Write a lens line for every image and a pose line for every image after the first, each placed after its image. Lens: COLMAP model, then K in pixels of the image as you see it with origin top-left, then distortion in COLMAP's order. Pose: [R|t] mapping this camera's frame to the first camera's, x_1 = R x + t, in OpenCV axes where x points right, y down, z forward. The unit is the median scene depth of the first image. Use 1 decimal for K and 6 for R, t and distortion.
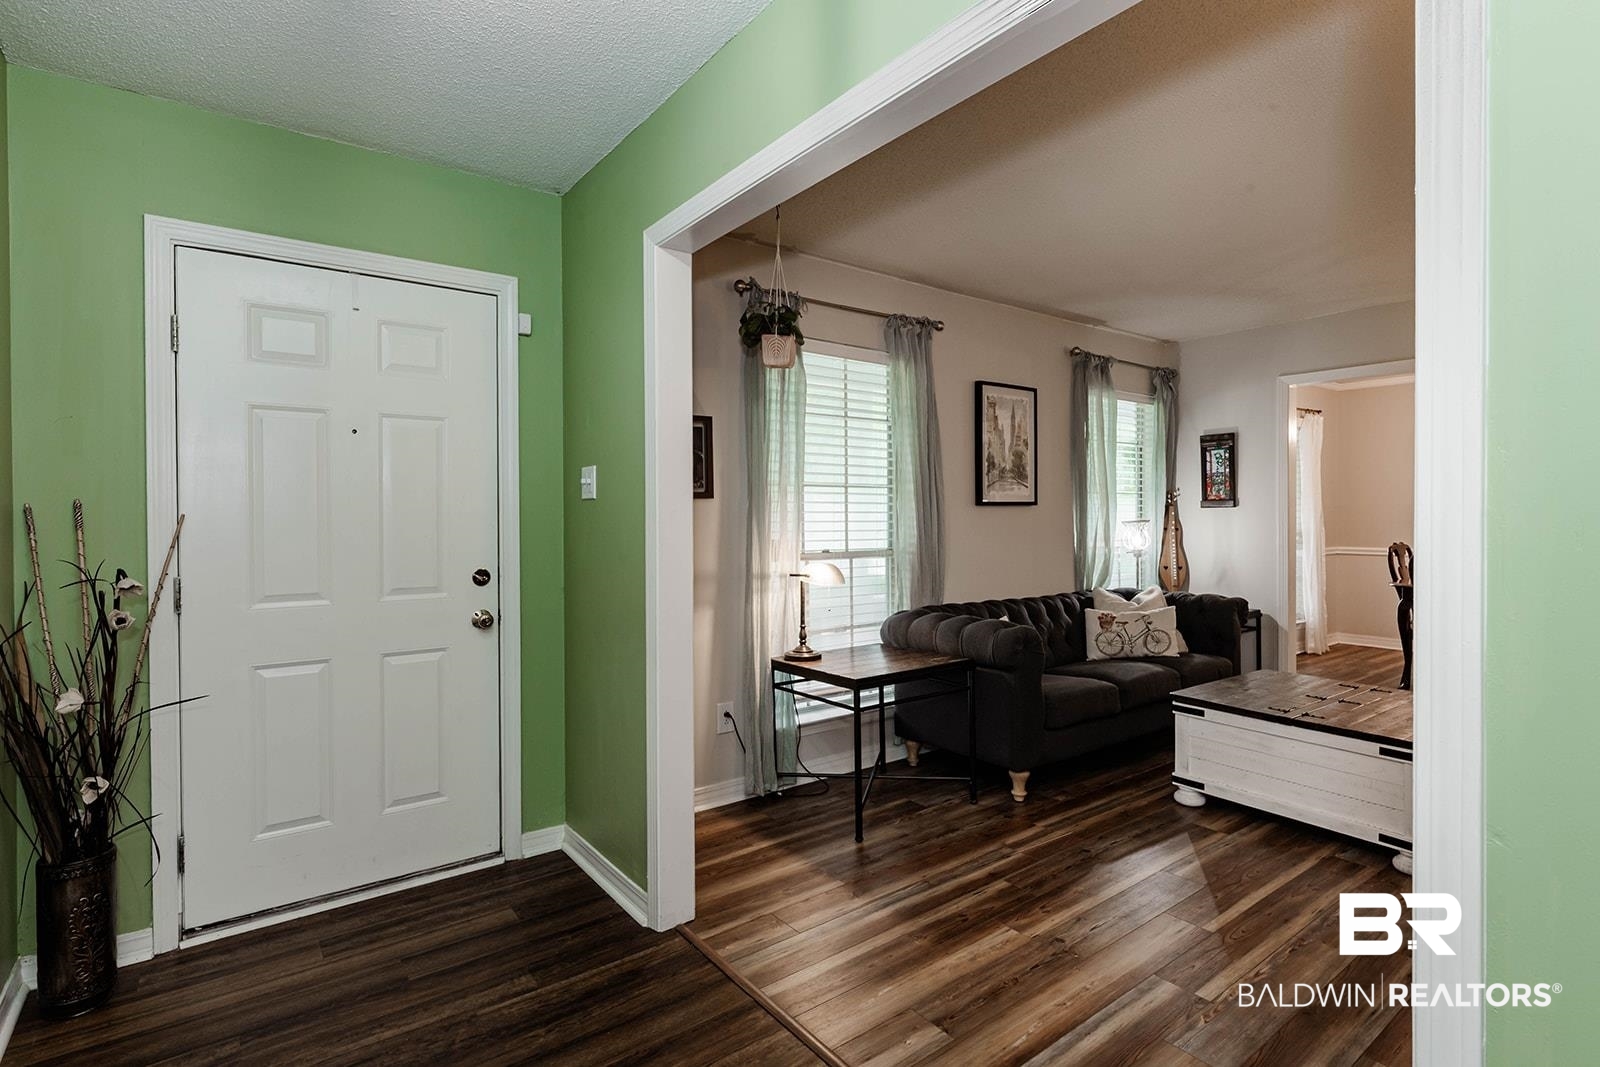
lens RADIAL K [[782.2, 0, 799.0], [0, 782.2, 529.6], [0, 0, 1]] dist [-0.002501, -0.000601]
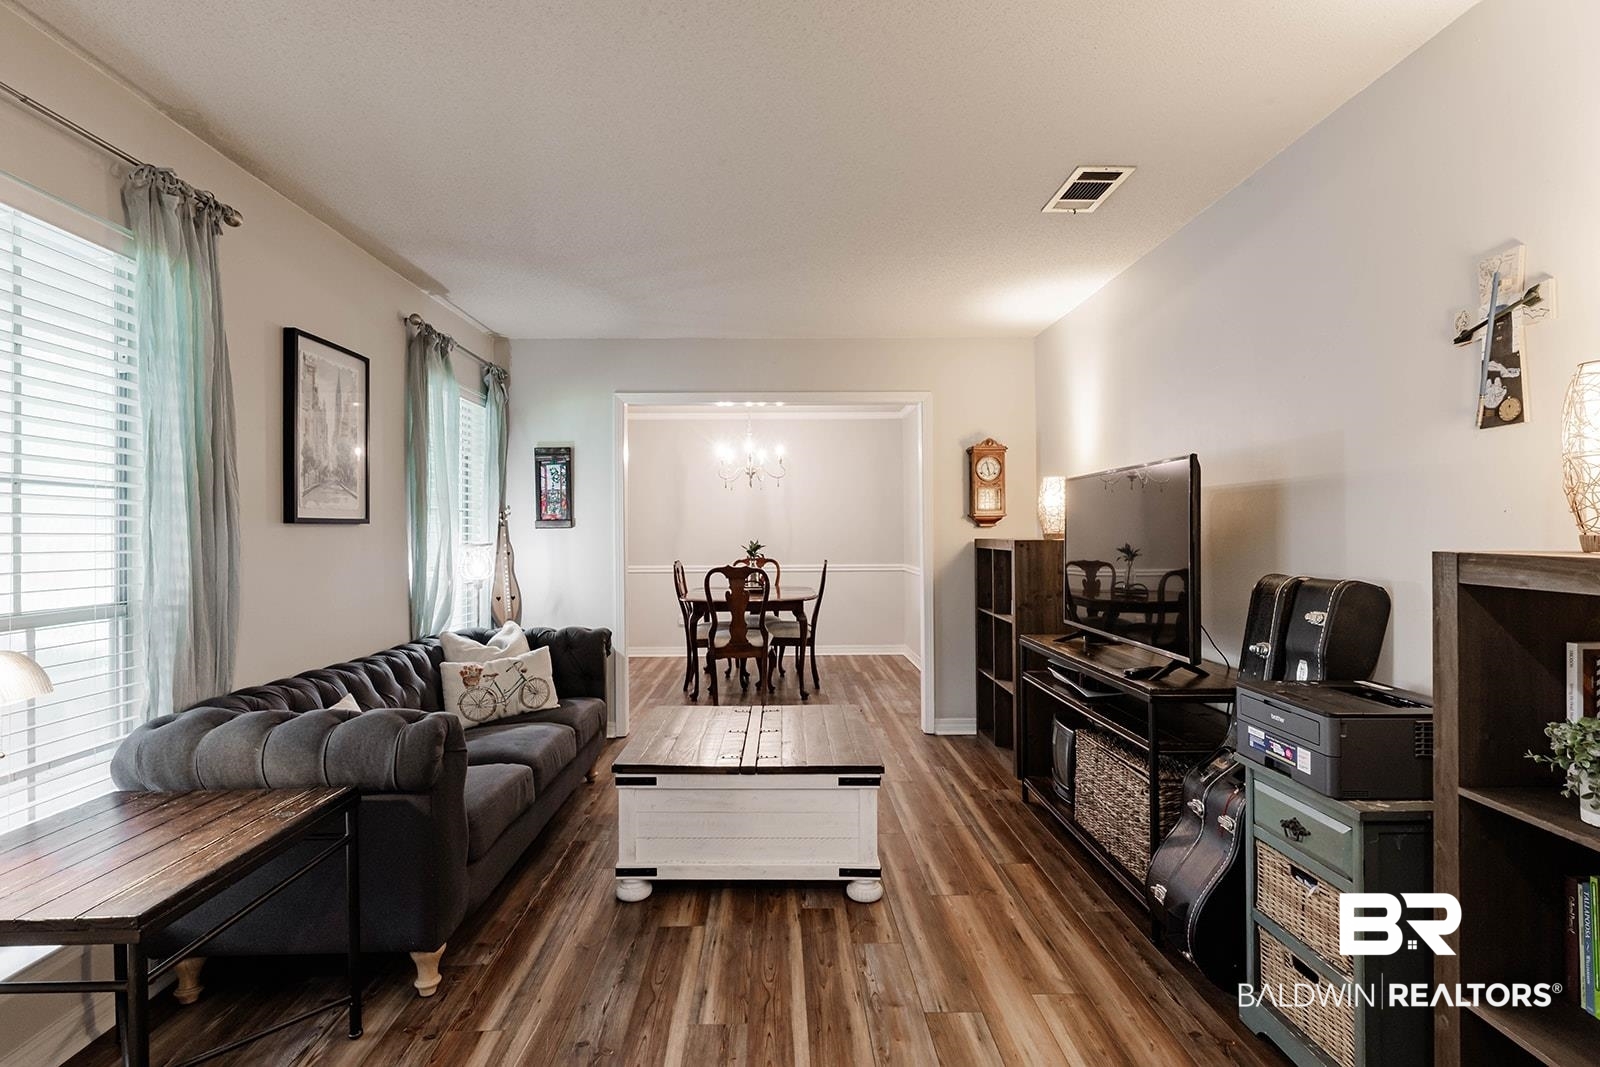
lens RADIAL K [[782.2, 0, 793.6], [0, 782.2, 523.3], [0, 0, 1]] dist [-0.002501, -0.000601]
pose [[0.580362, 0.010340, 0.814293, -0.048680], [0.018052, 0.999510, -0.025558, -0.007319], [-0.814158, 0.029533, 0.579891, 0.301862]]
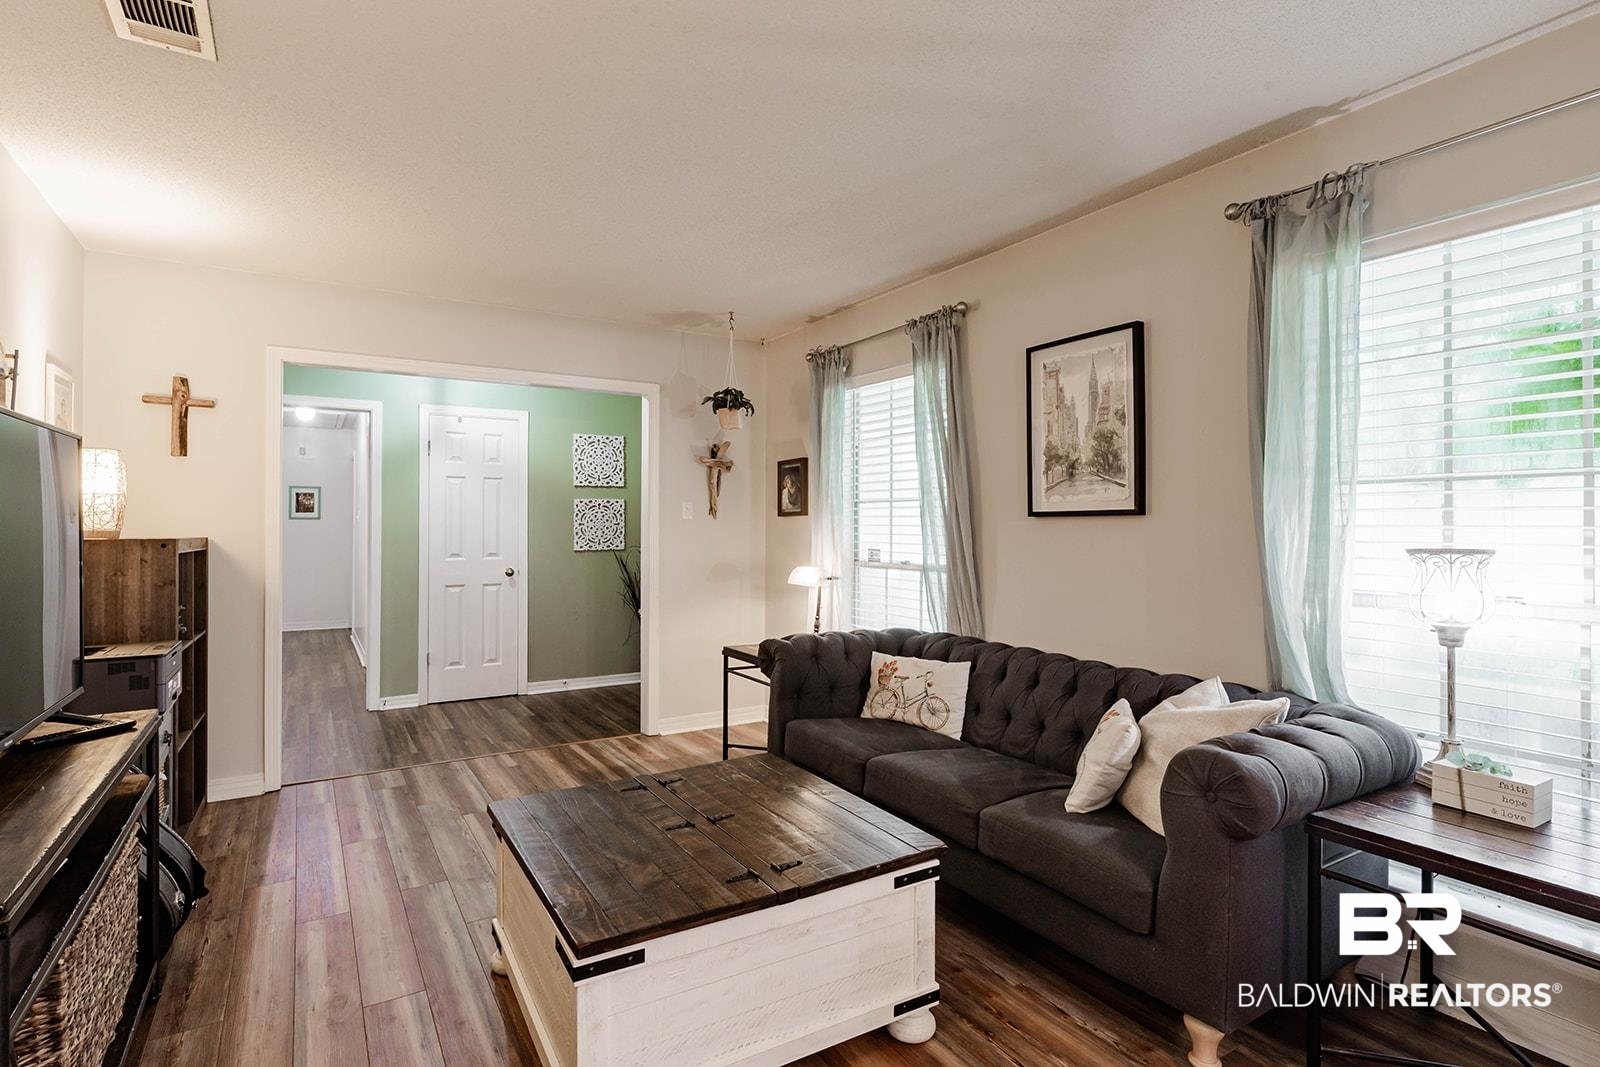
lens RADIAL K [[782.2, 0, 792.0], [0, 782.2, 527.9], [0, 0, 1]] dist [-0.002501, -0.000601]
pose [[-0.084485, 0.004153, -0.996416, 0.981640], [-0.024282, 0.999686, 0.006226, -0.019824], [0.996129, 0.024721, -0.084358, 0.839859]]
